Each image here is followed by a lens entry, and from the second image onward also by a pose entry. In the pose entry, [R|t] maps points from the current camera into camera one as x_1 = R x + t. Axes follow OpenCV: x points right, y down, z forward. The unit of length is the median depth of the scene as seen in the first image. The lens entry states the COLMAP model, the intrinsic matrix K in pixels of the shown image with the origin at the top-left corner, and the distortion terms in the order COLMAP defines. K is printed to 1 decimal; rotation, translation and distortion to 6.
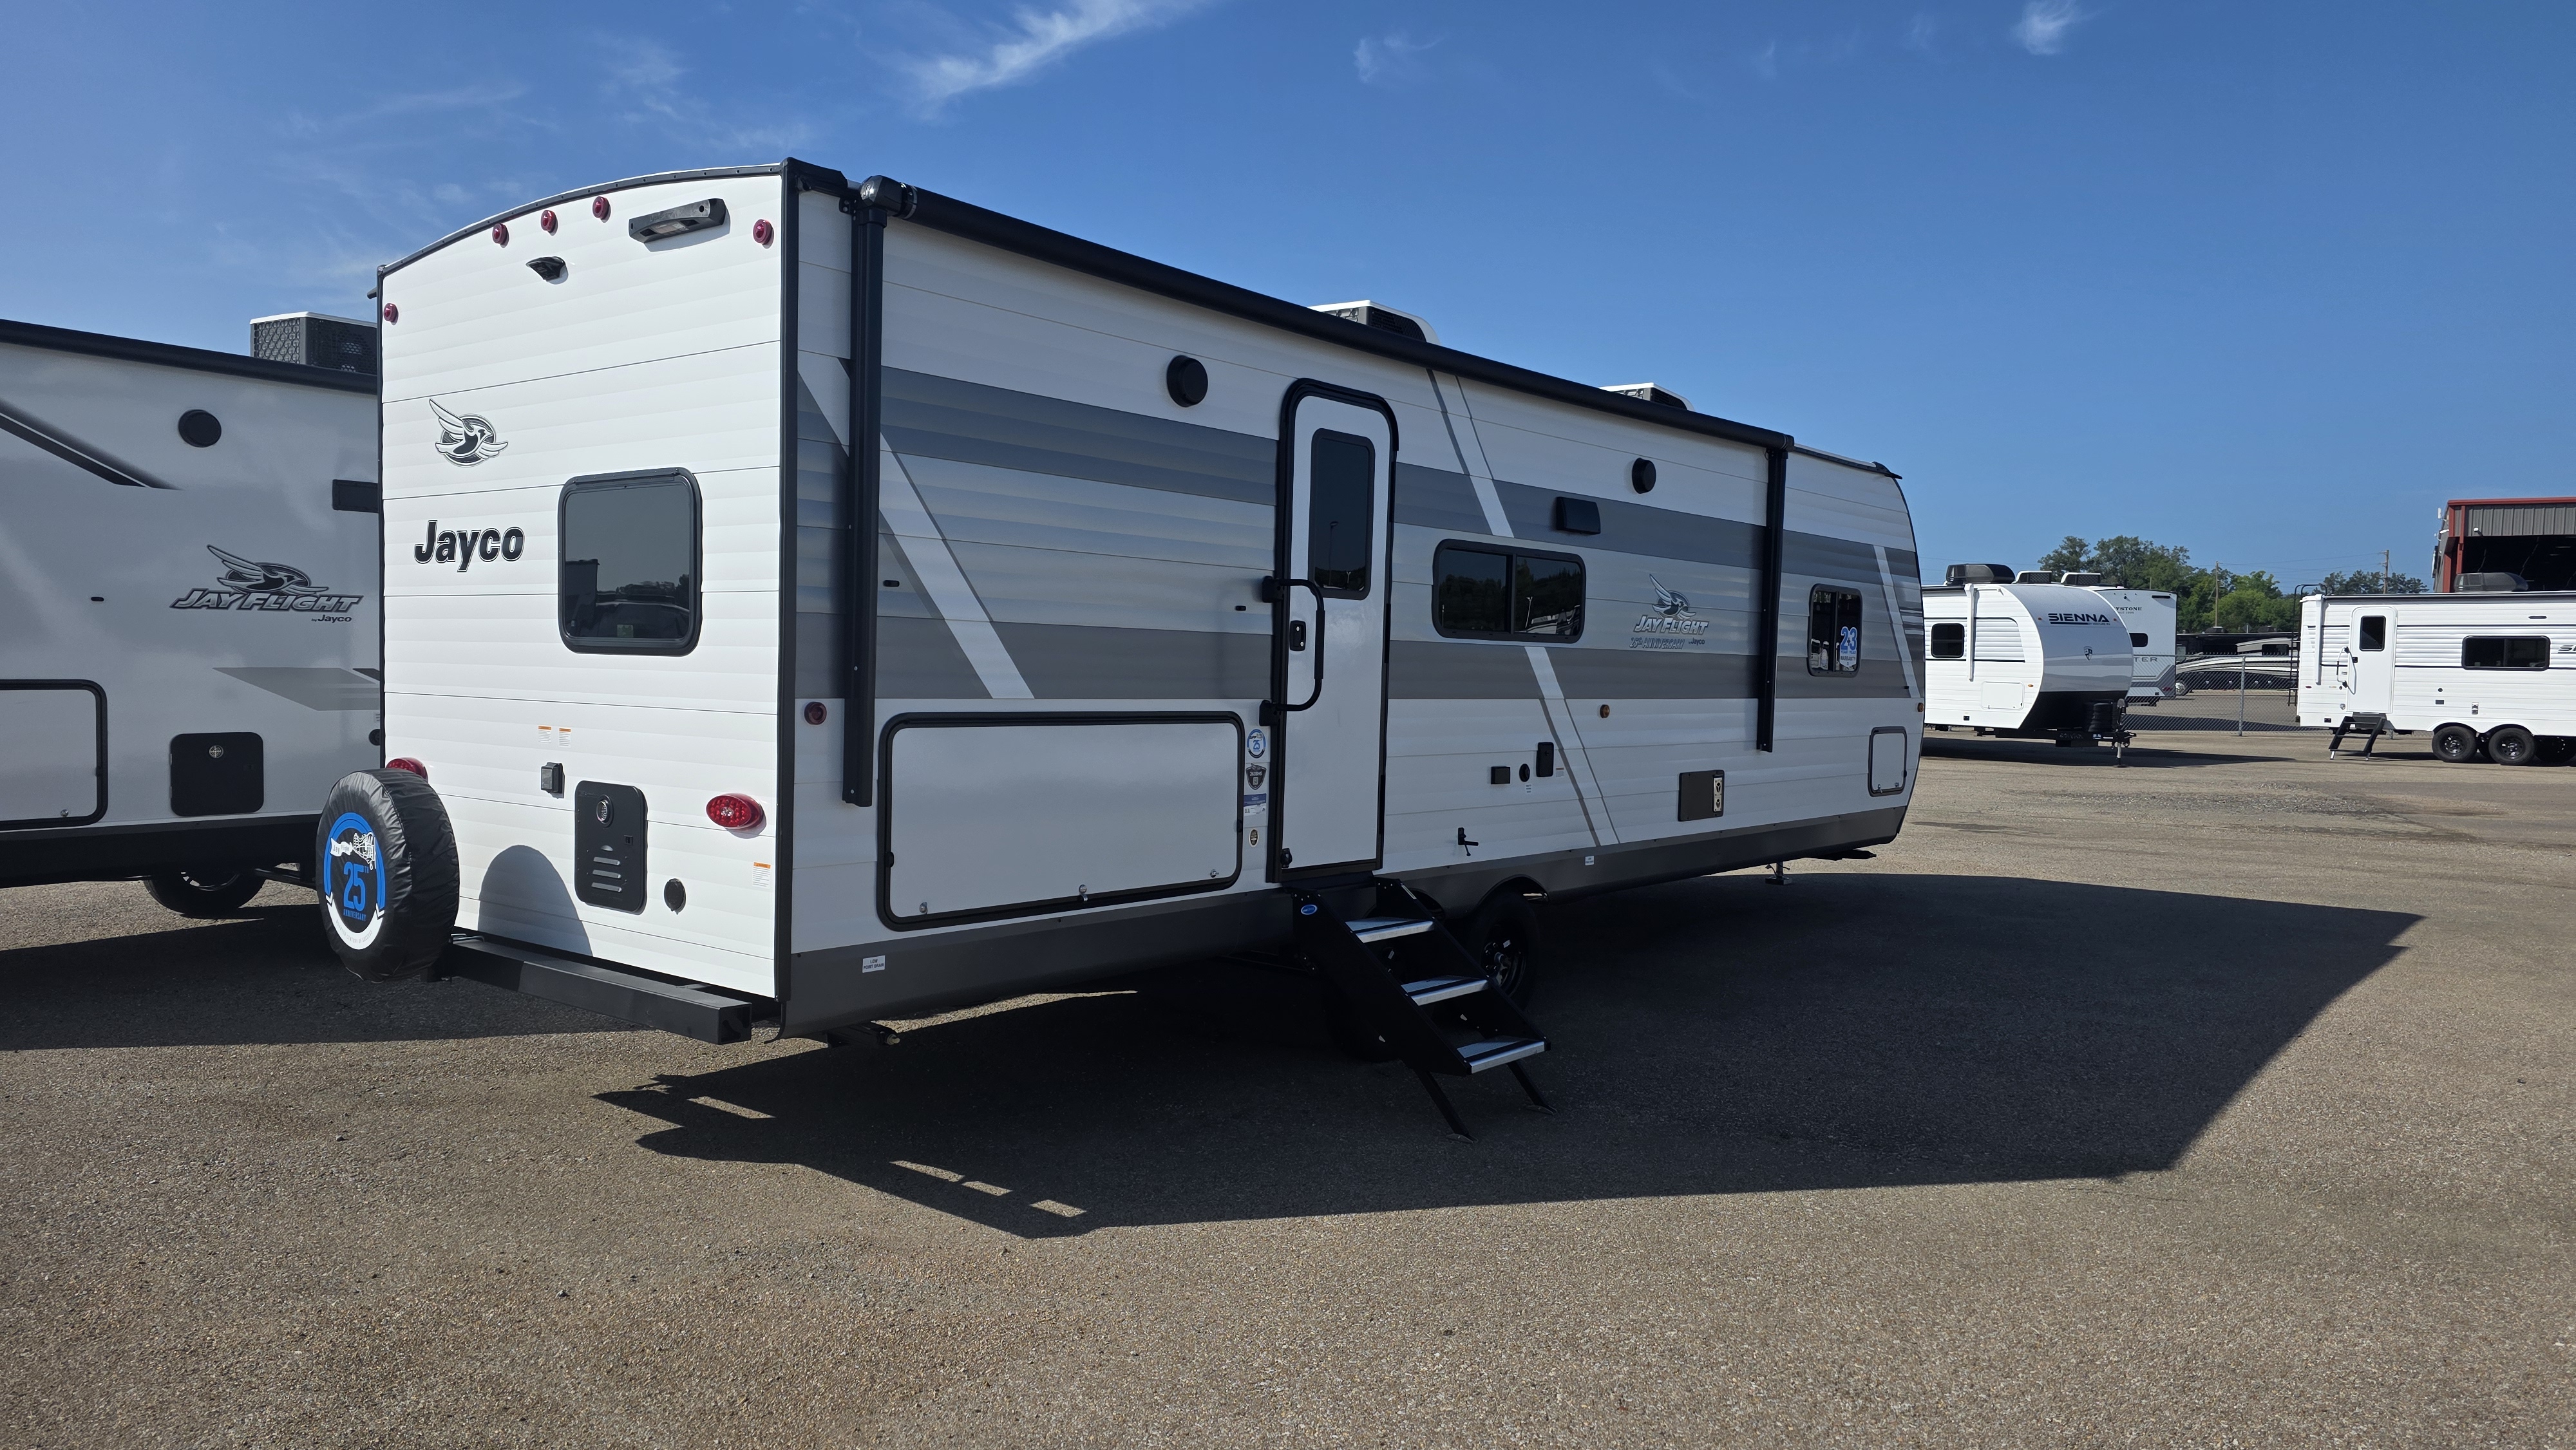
lens RADIAL K [[1742.7, 0, 1300.8], [0, 1742.7, 730.7], [0, 0, 1]] dist [0.039677, -0.002675]
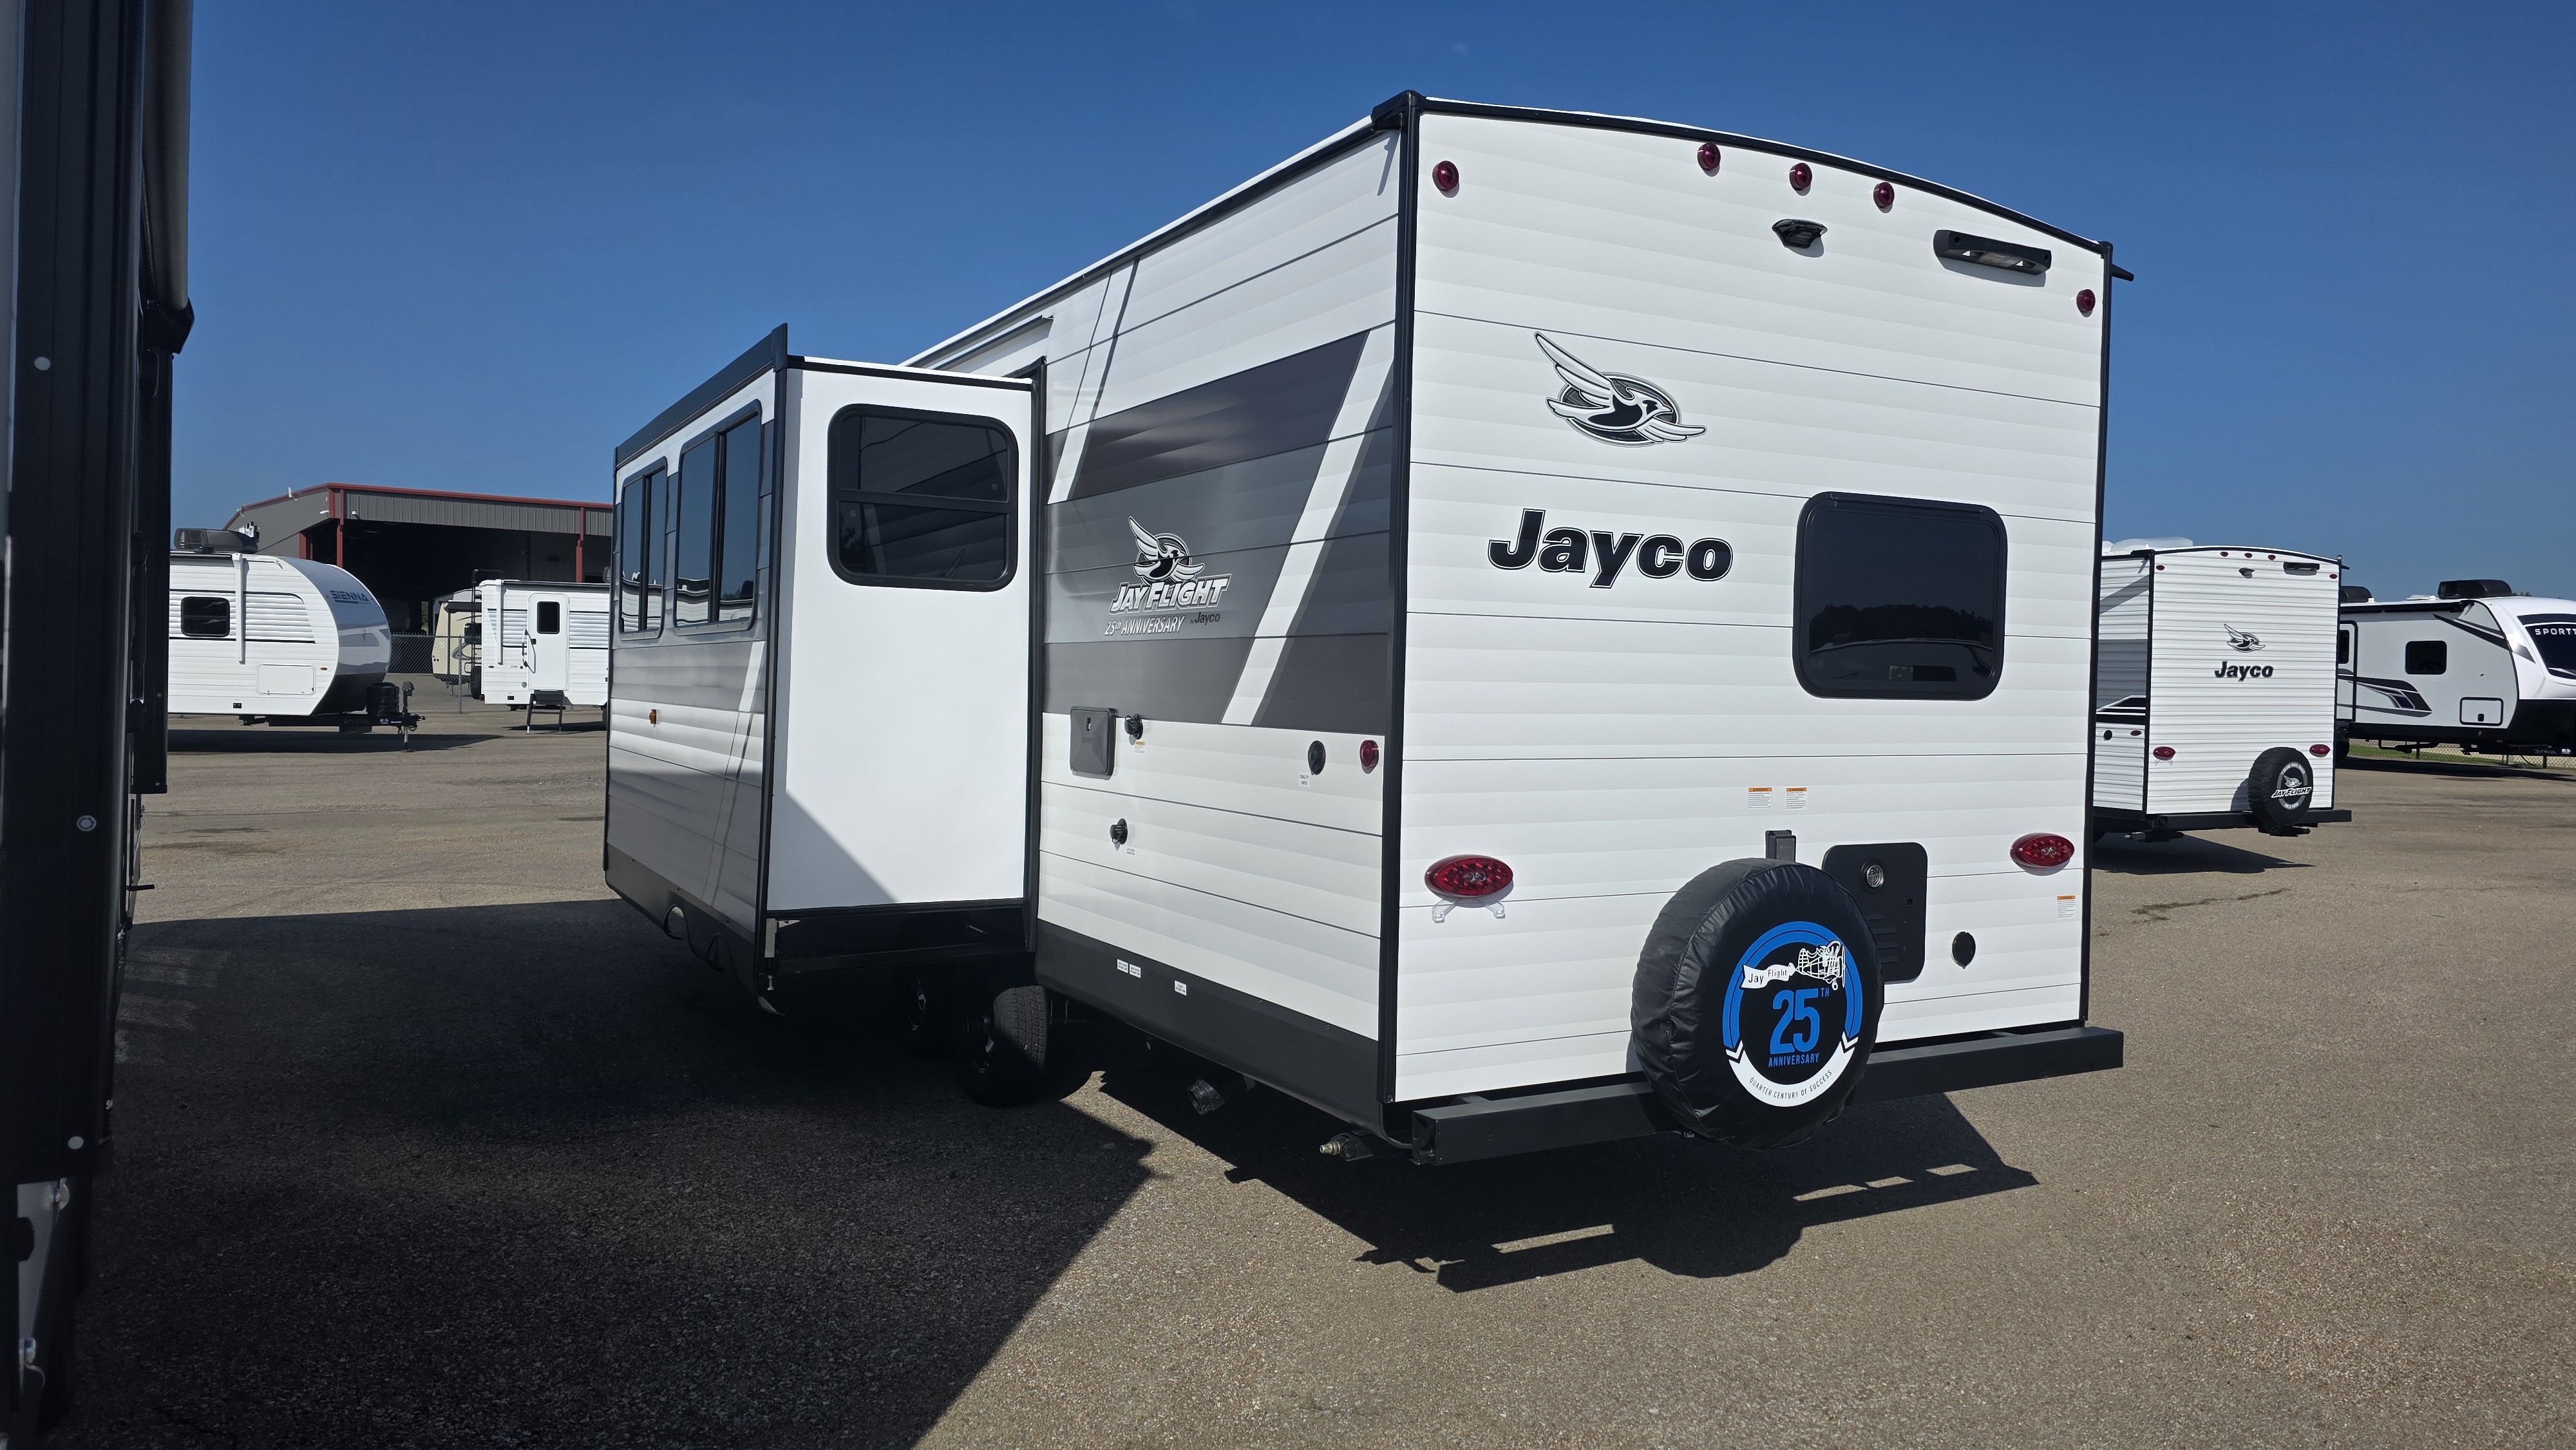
lens RADIAL K [[1742.7, 0, 1300.8], [0, 1742.7, 730.7], [0, 0, 1]] dist [0.039677, -0.002675]
pose [[0.358846, -0.043422, 0.932386, -1.160569], [0.026281, 0.998991, 0.036409, -0.059272], [-0.933027, 0.011439, 0.359625, 0.833000]]
